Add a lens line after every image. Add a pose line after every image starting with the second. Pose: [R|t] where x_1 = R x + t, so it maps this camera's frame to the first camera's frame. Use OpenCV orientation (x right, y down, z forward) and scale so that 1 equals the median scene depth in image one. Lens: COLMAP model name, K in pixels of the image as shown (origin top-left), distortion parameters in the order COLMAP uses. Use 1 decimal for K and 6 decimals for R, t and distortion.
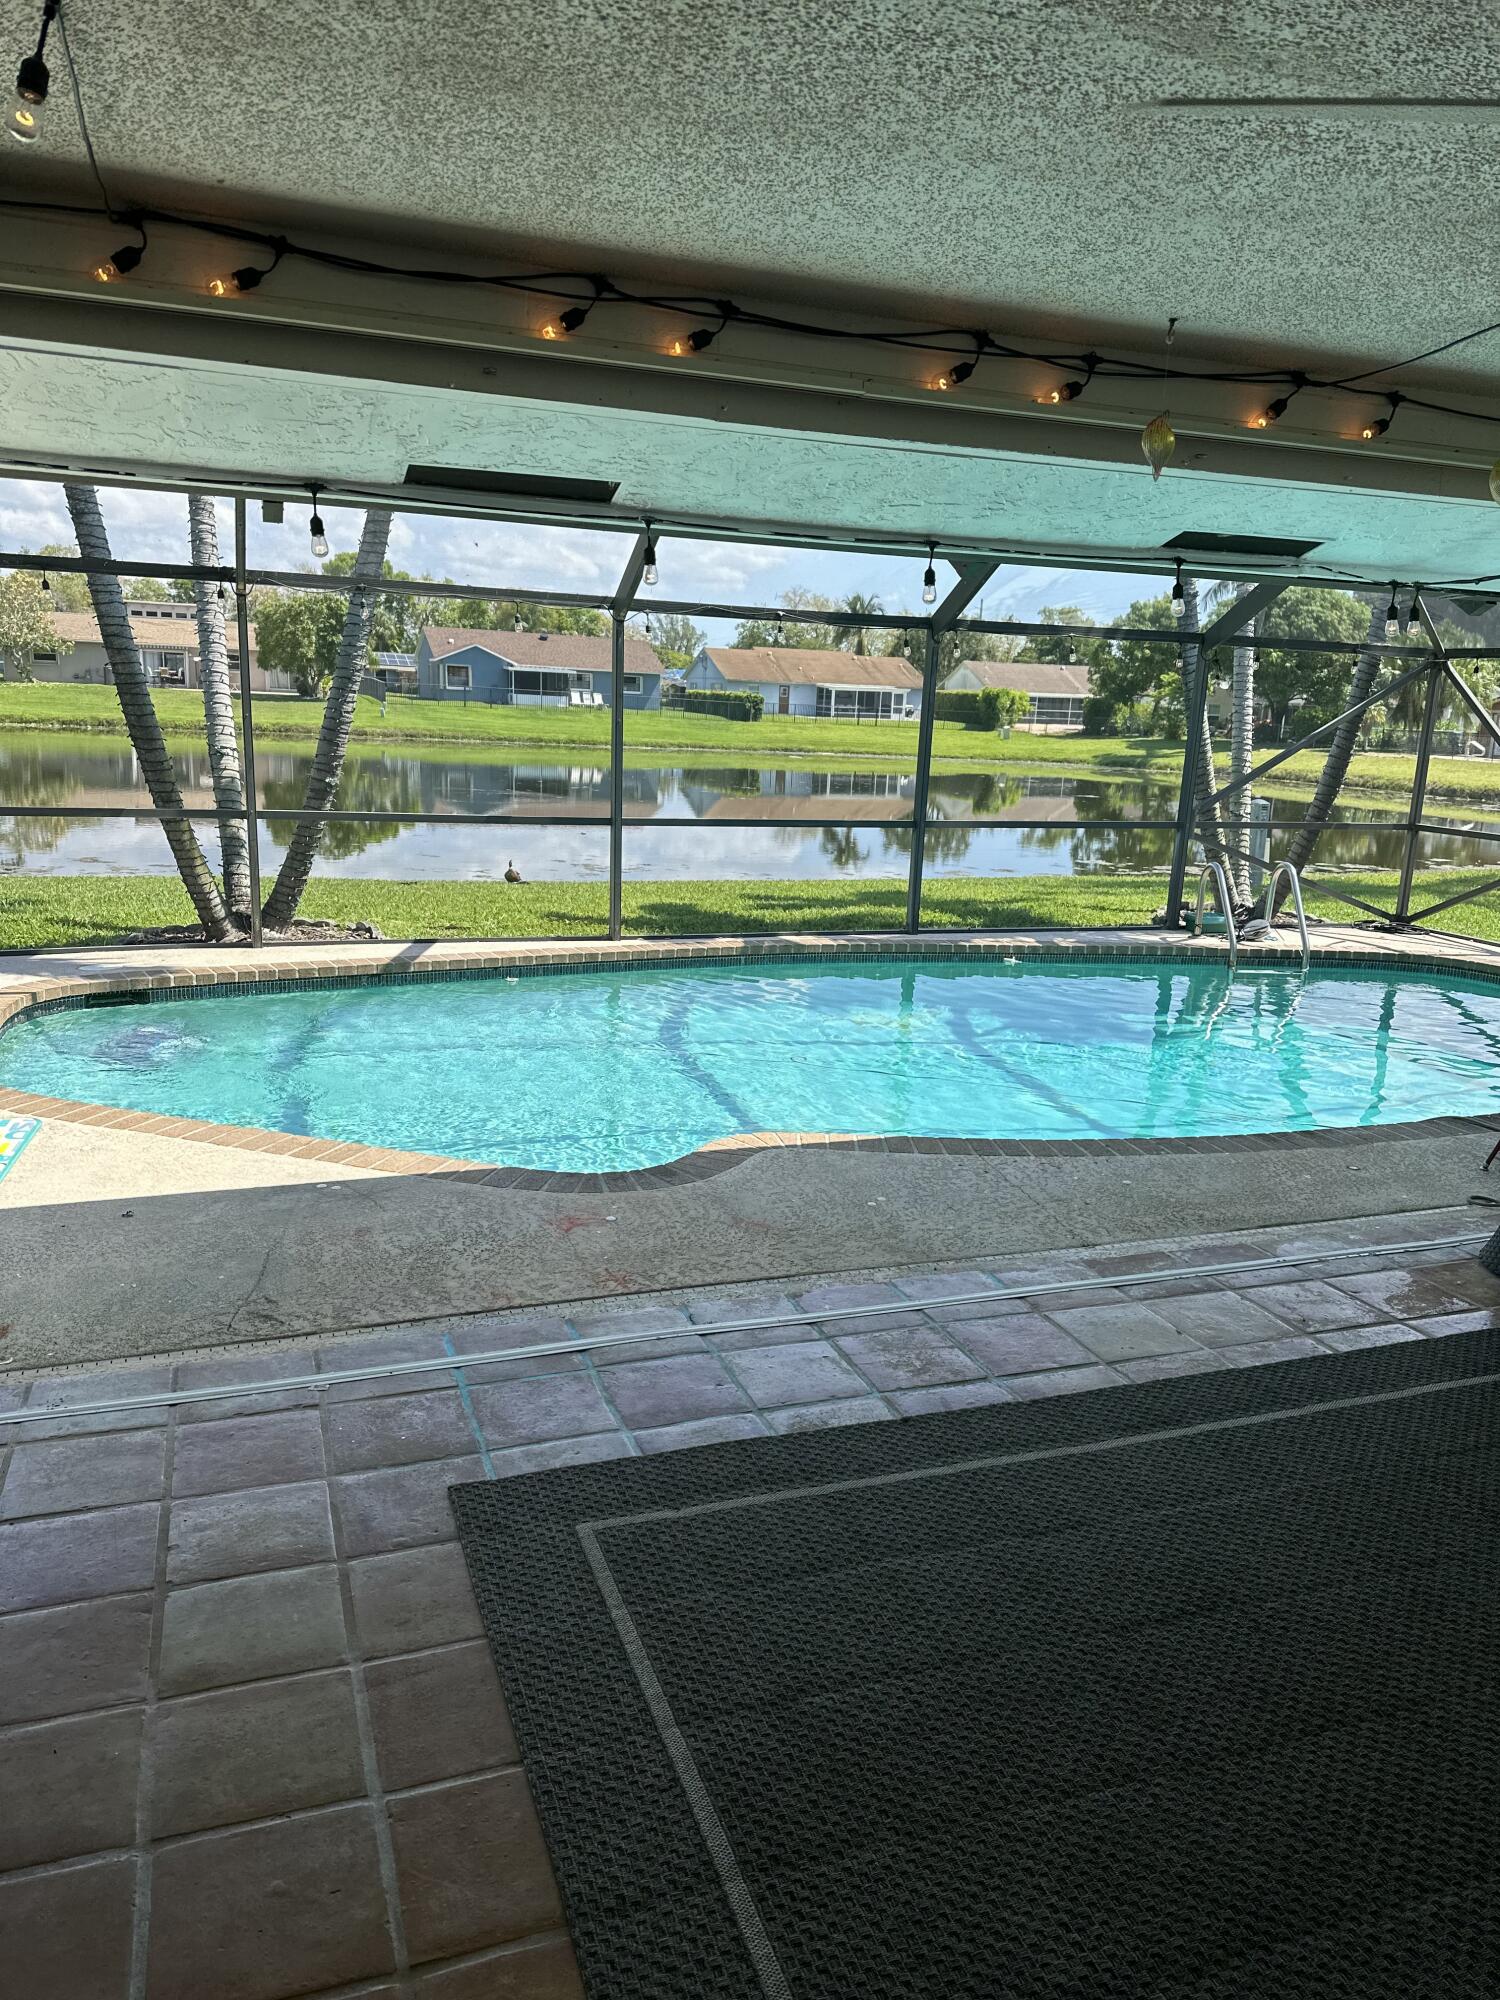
lens RADIAL K [[1393.5, 0, 757.3], [0, 1393.5, 1012.4], [0, 0, 1]] dist [0.082093, -0.100287]
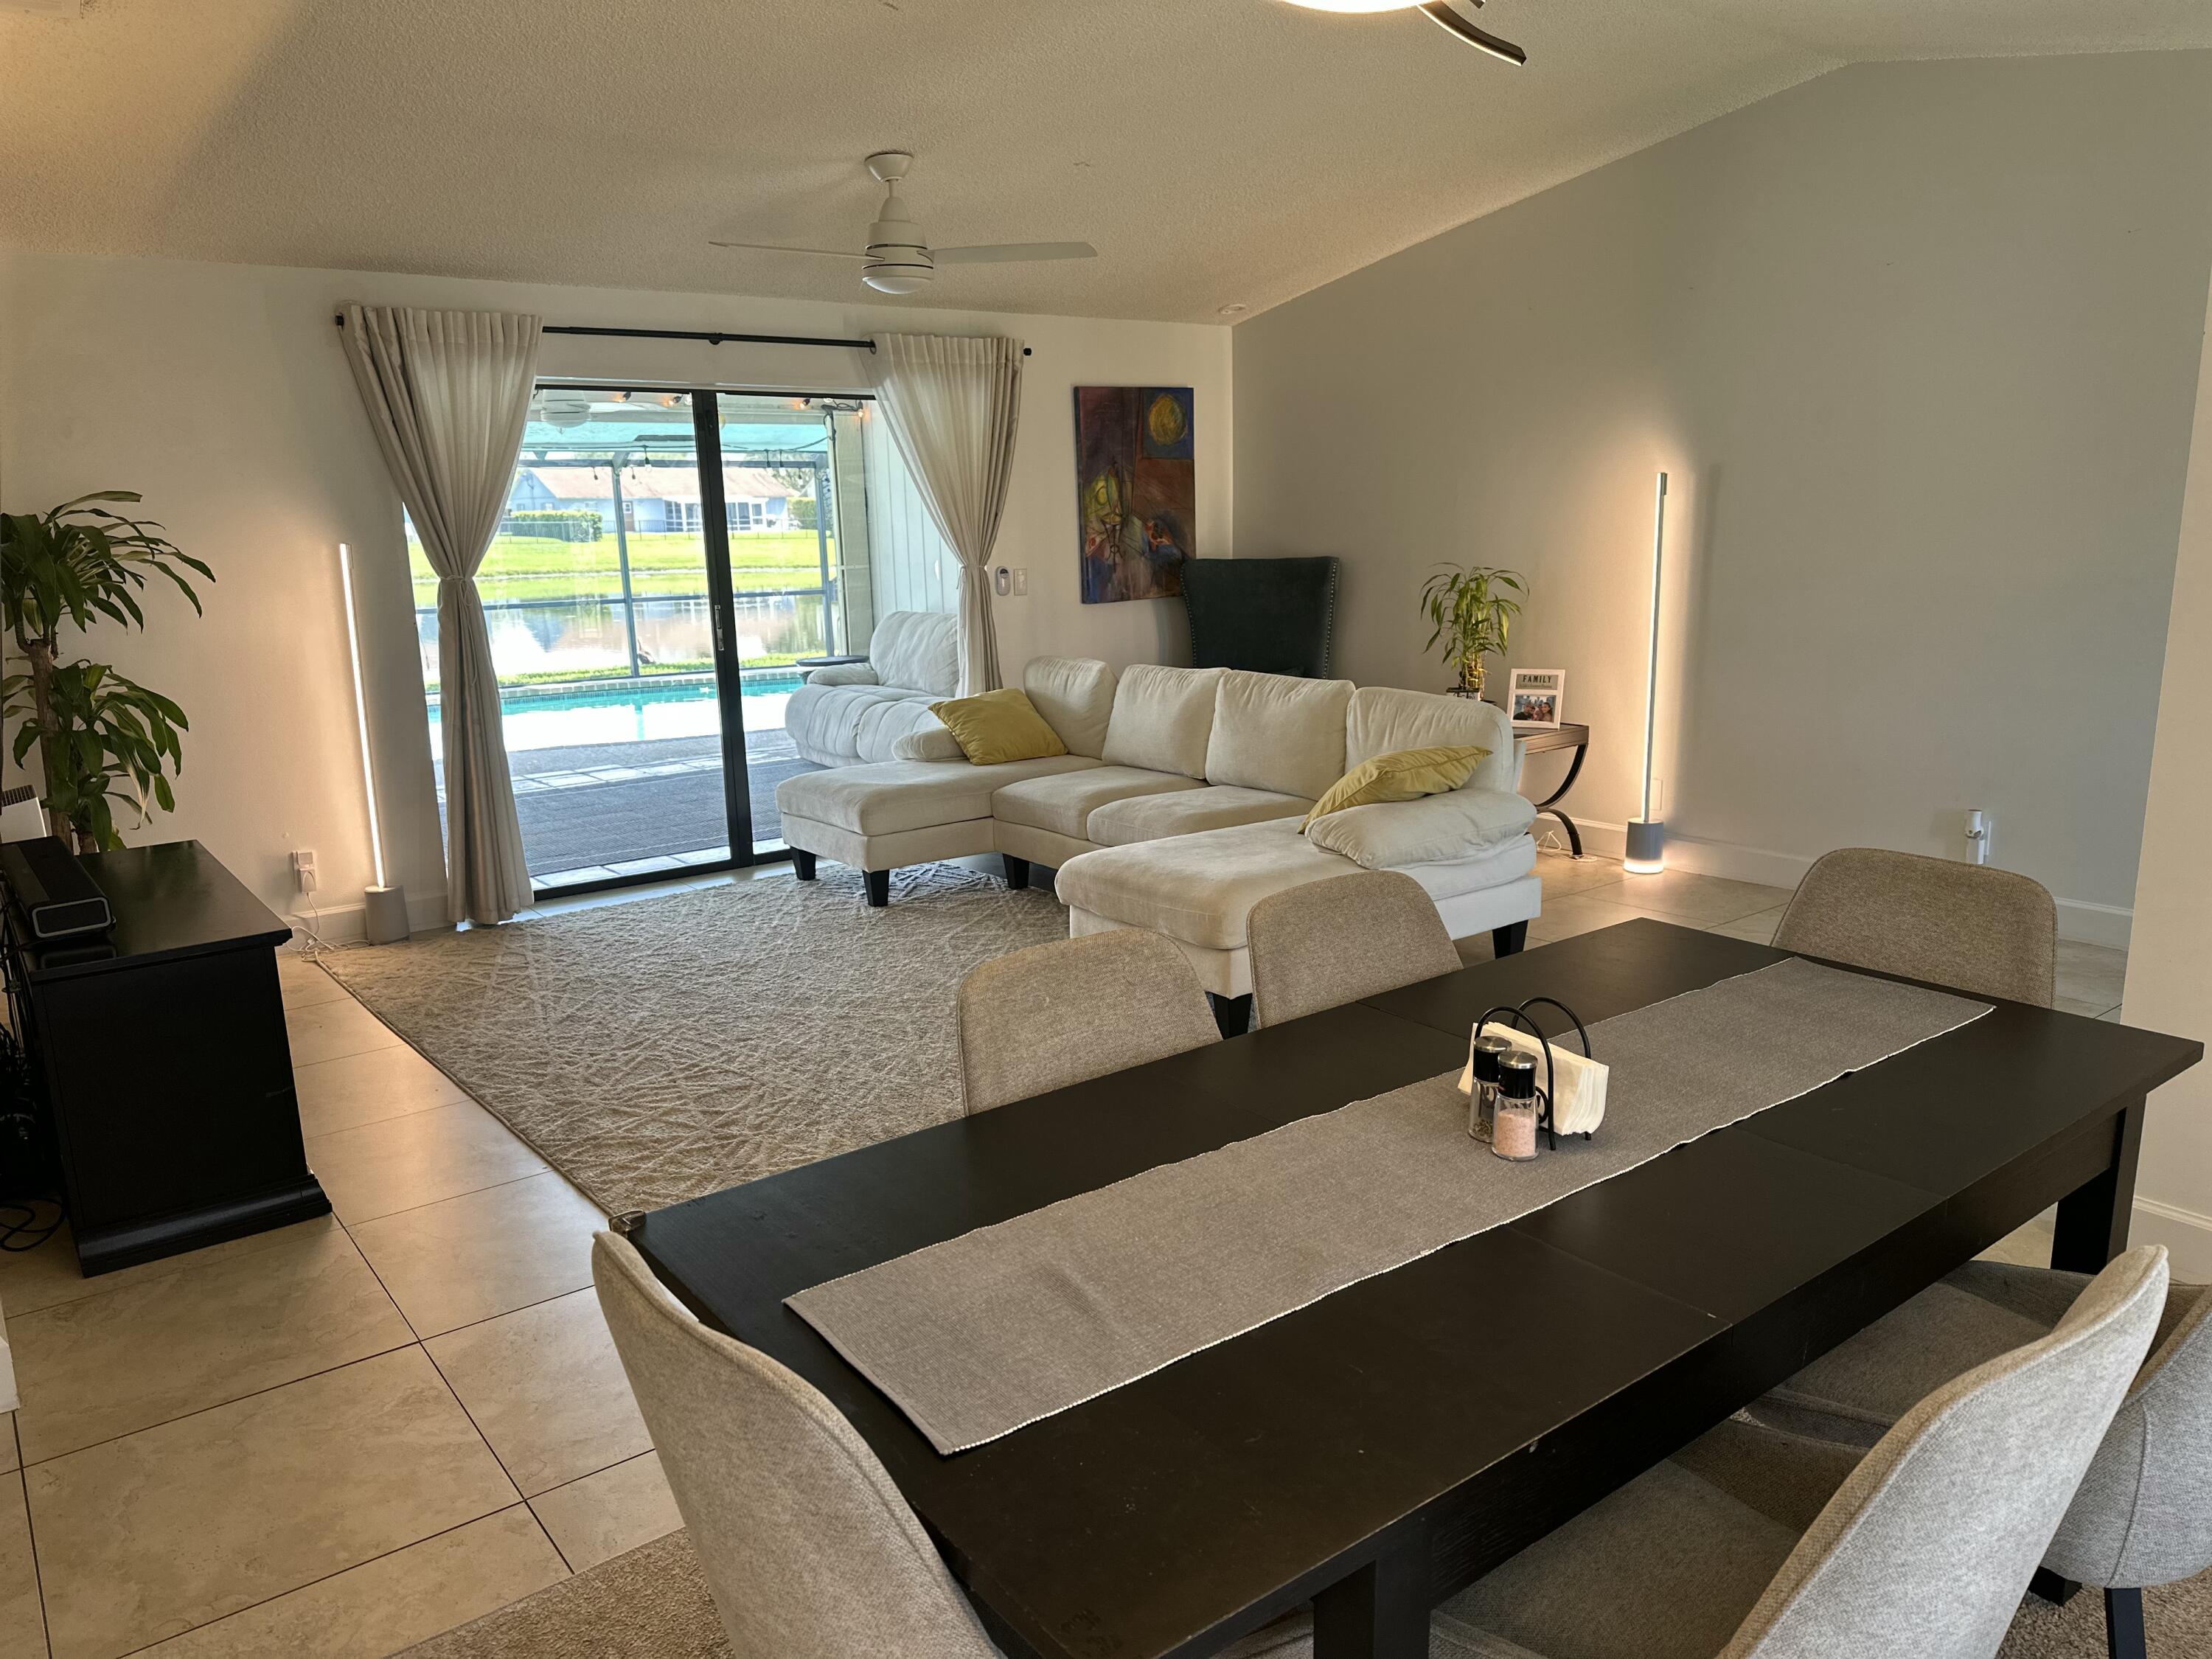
lens RADIAL K [[1541.2, 0, 1115.3], [0, 1541.2, 849.6], [0, 0, 1]] dist [0.082093, -0.100287]
pose [[0.951781, -0.127807, 0.278889, 0.112969], [0.127767, 0.991634, 0.018401, 0.151120], [-0.278907, 0.018119, 0.960147, -0.663147]]
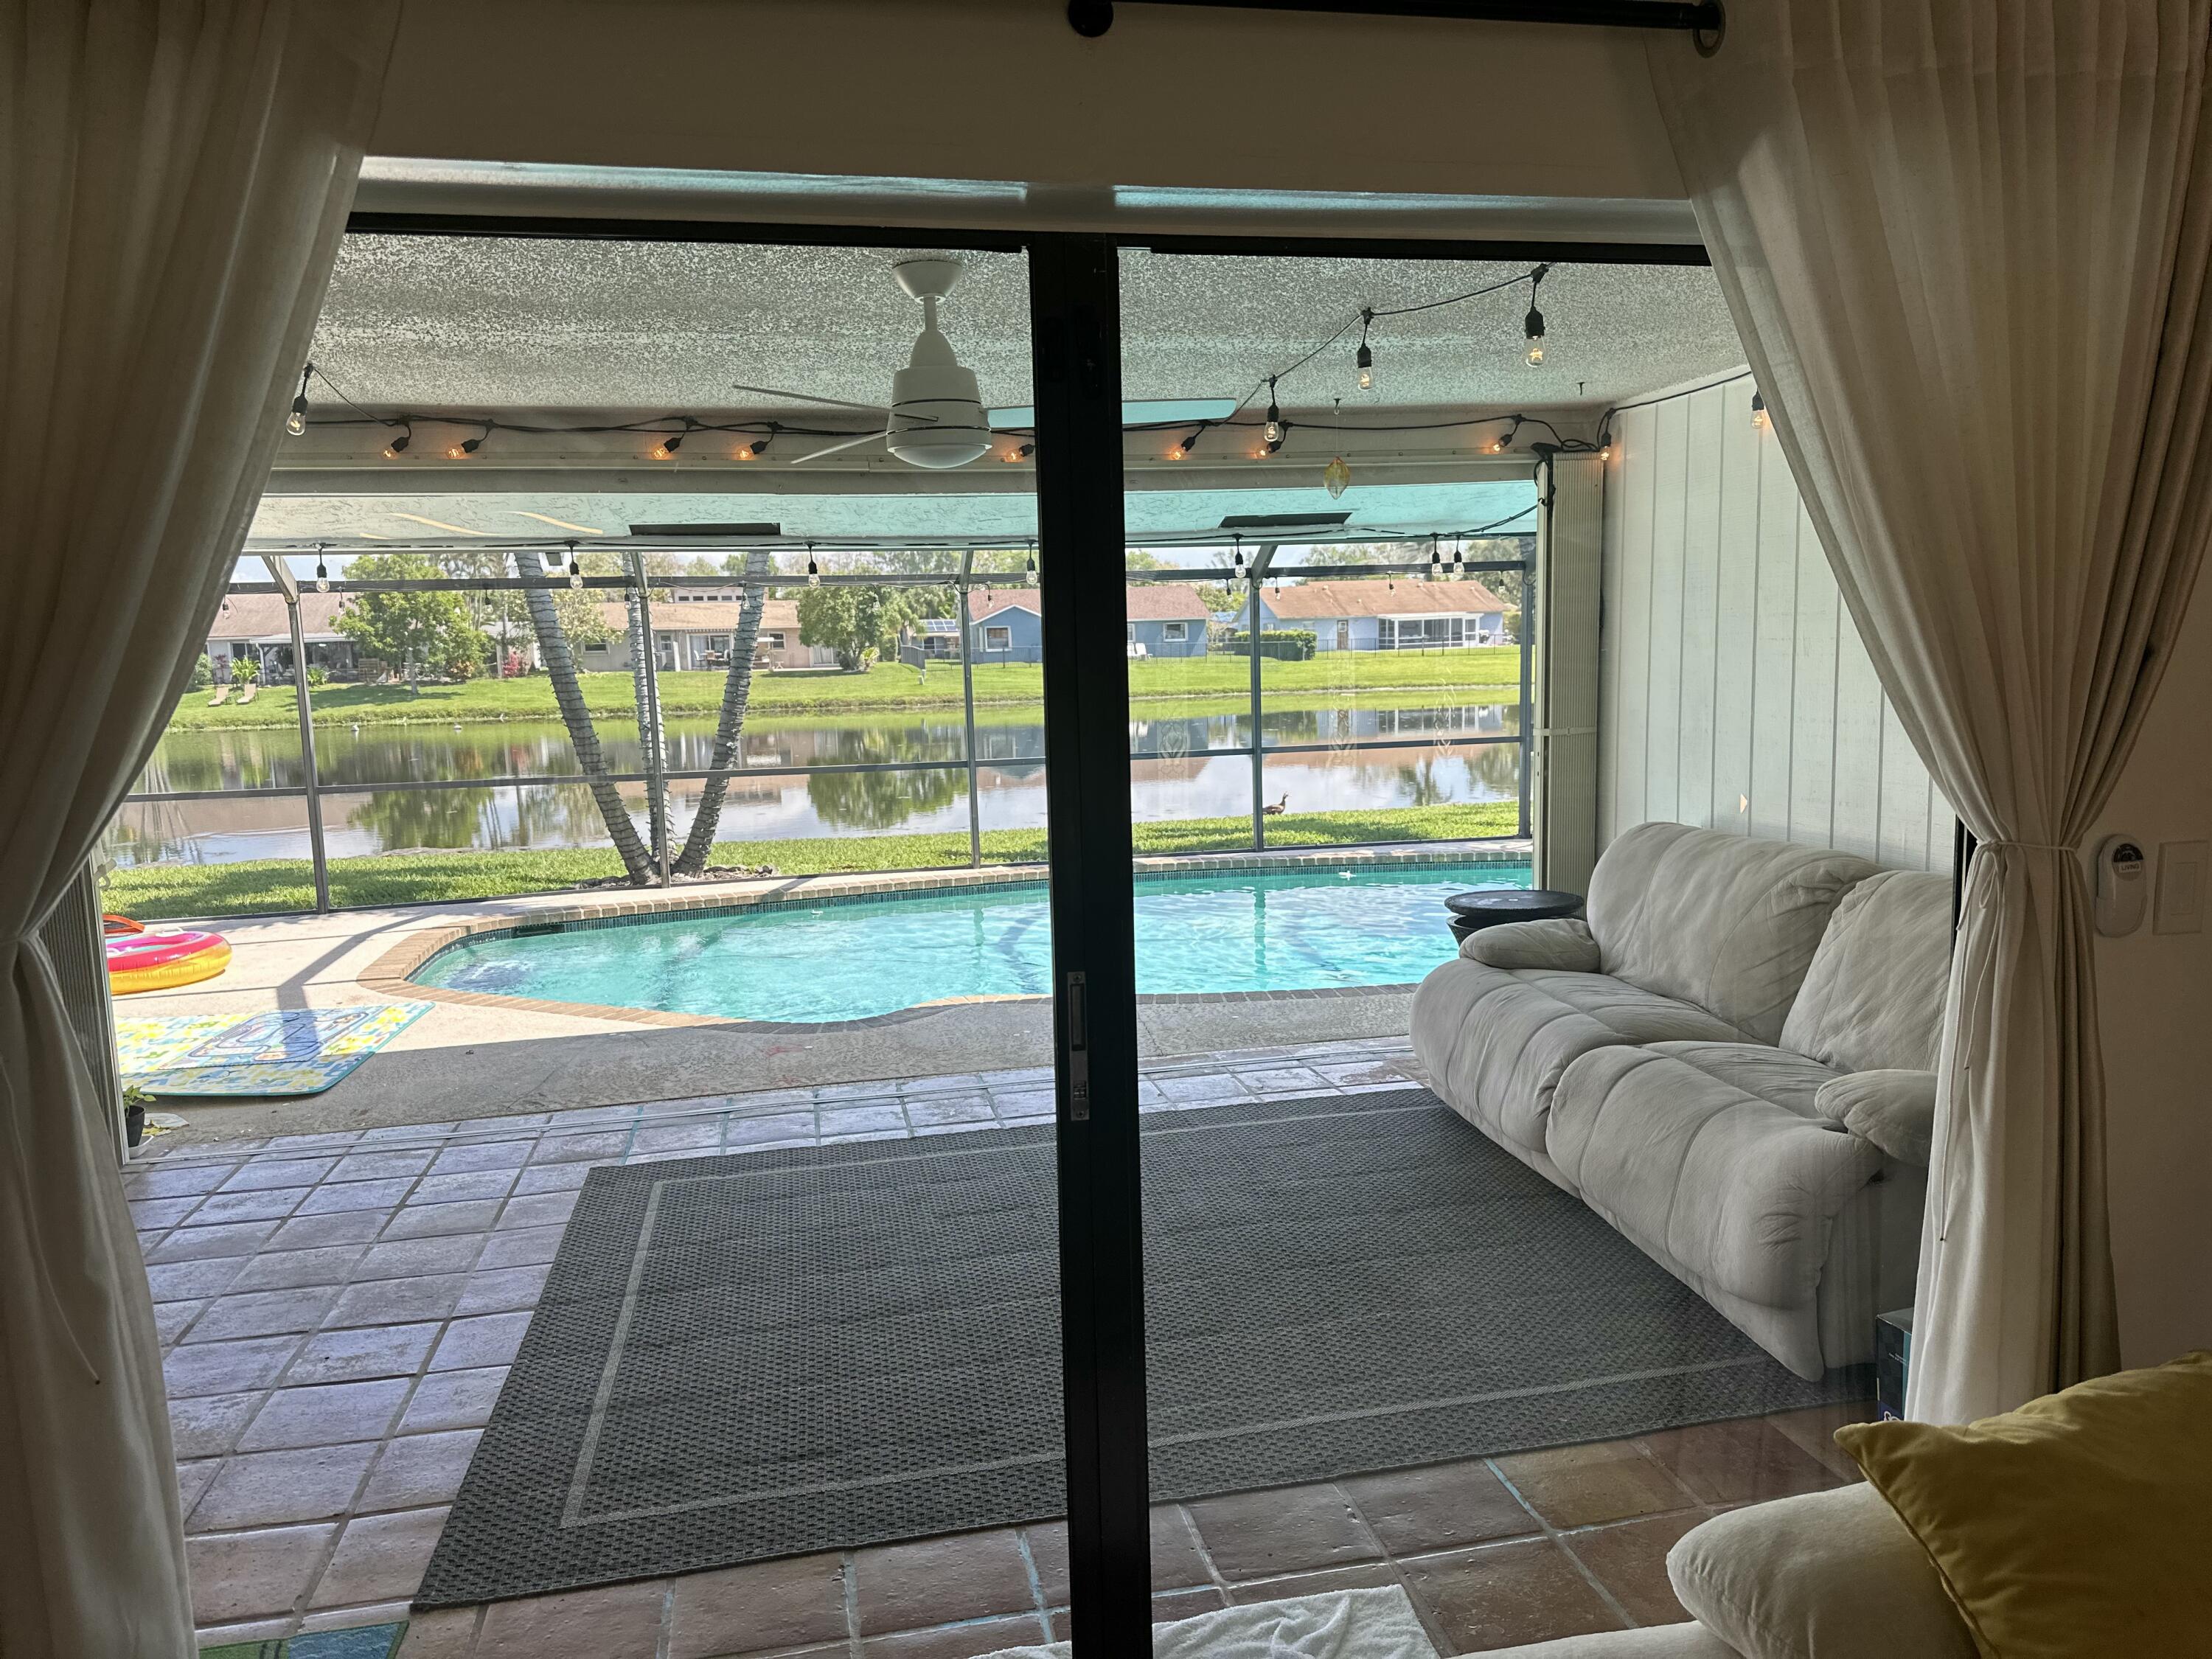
lens RADIAL K [[1541.2, 0, 1125.8], [0, 1541.2, 843.6], [0, 0, 1]] dist [0.082093, -0.100287]
pose [[0.988159, -0.051096, -0.144675, 0.181505], [0.037758, 0.994904, -0.093488, 0.044359], [0.148715, 0.086918, 0.985053, -0.188408]]
